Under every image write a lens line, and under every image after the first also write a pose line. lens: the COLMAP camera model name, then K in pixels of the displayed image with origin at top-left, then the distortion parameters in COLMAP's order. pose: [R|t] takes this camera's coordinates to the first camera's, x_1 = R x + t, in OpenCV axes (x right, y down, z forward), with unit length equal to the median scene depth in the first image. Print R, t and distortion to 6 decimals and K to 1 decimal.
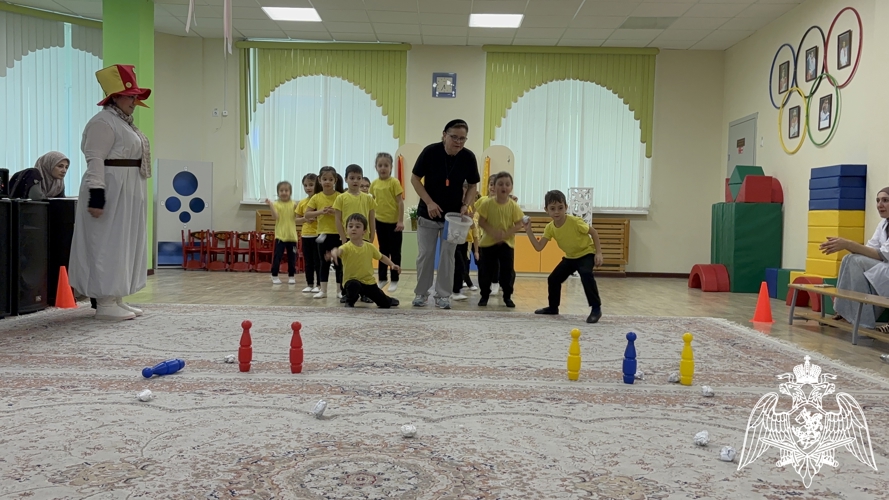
lens RADIAL K [[815.9, 0, 440.3], [0, 815.9, 261.4], [0, 0, 1]] dist [0.035052, 0.000000]
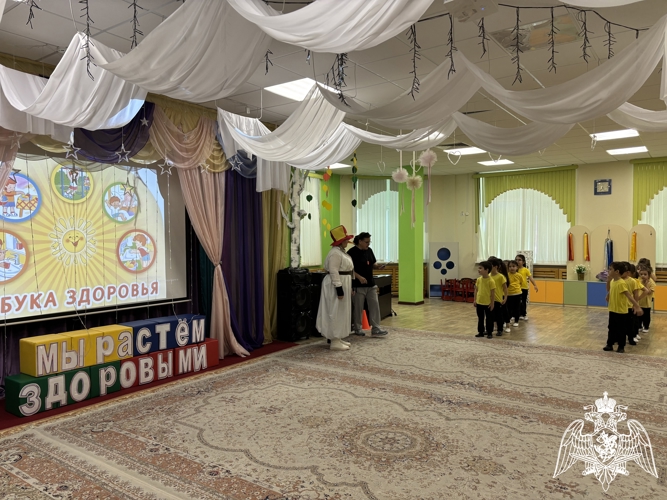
lens RADIAL K [[501.3, 0, 330.6], [0, 501.3, 251.5], [0, 0, 1]] dist [0.052120, -0.052168]
pose [[0.813223, -0.015770, -0.581739, 0.154492], [-0.002246, 0.999540, -0.030237, -0.065397], [0.581948, 0.025896, 0.812814, -0.102578]]
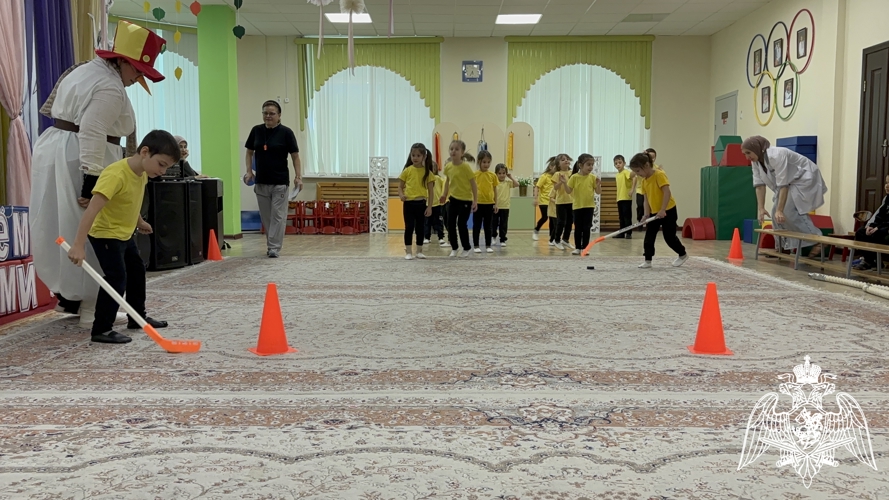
lens RADIAL K [[815.9, 0, 442.6], [0, 815.9, 258.9], [0, 0, 1]] dist [0.035052, 0.000000]
pose [[0.999670, -0.025667, 0.001165, -0.049275], [0.025600, 0.998885, 0.039656, 0.005987], [-0.002182, -0.039613, 0.999213, -0.195267]]
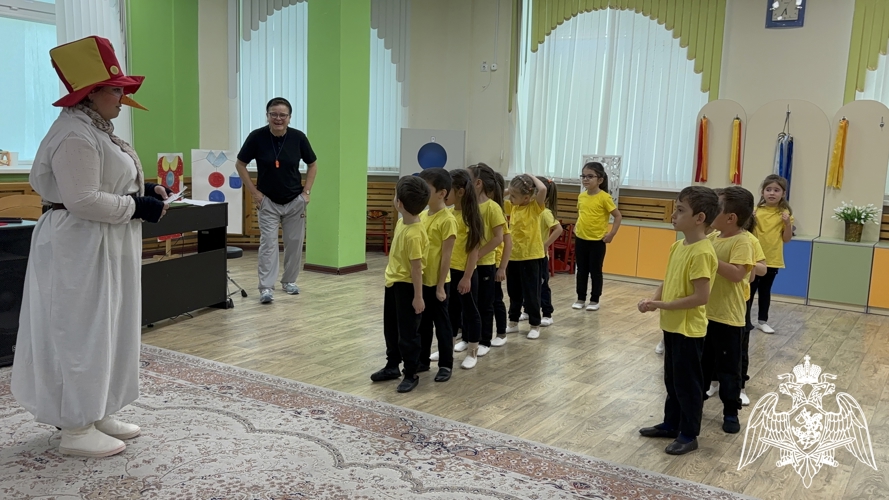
lens RADIAL K [[815.9, 0, 449.3], [0, 815.9, 269.3], [0, 0, 1]] dist [0.035052, 0.000000]
pose [[0.849620, 0.089912, -0.519675, 0.148078], [-0.038247, 0.993270, 0.109321, -0.072786], [0.526007, -0.073005, 0.847341, 0.293148]]
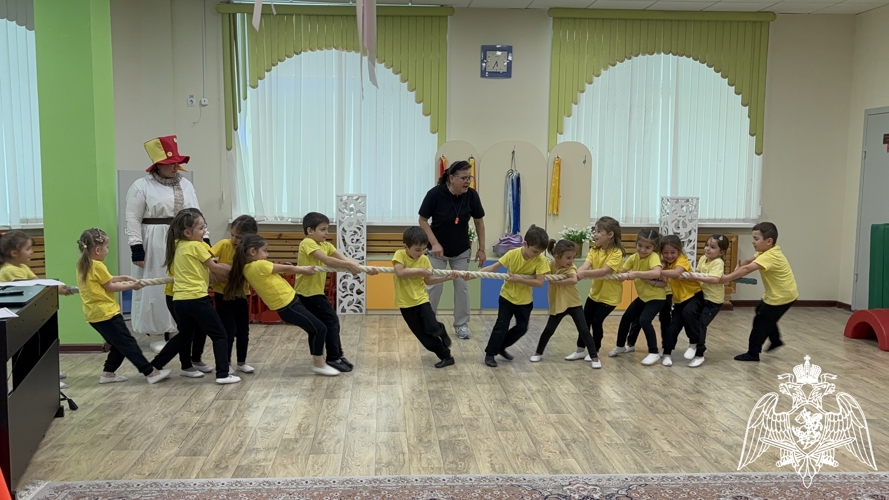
lens RADIAL K [[815.9, 0, 446.3], [0, 815.9, 258.5], [0, 0, 1]] dist [0.035052, 0.000000]
pose [[0.997143, -0.022074, 0.072241, -0.107286], [0.018254, 0.998421, 0.053126, -0.079322], [-0.073300, -0.051656, 0.995971, 0.251519]]
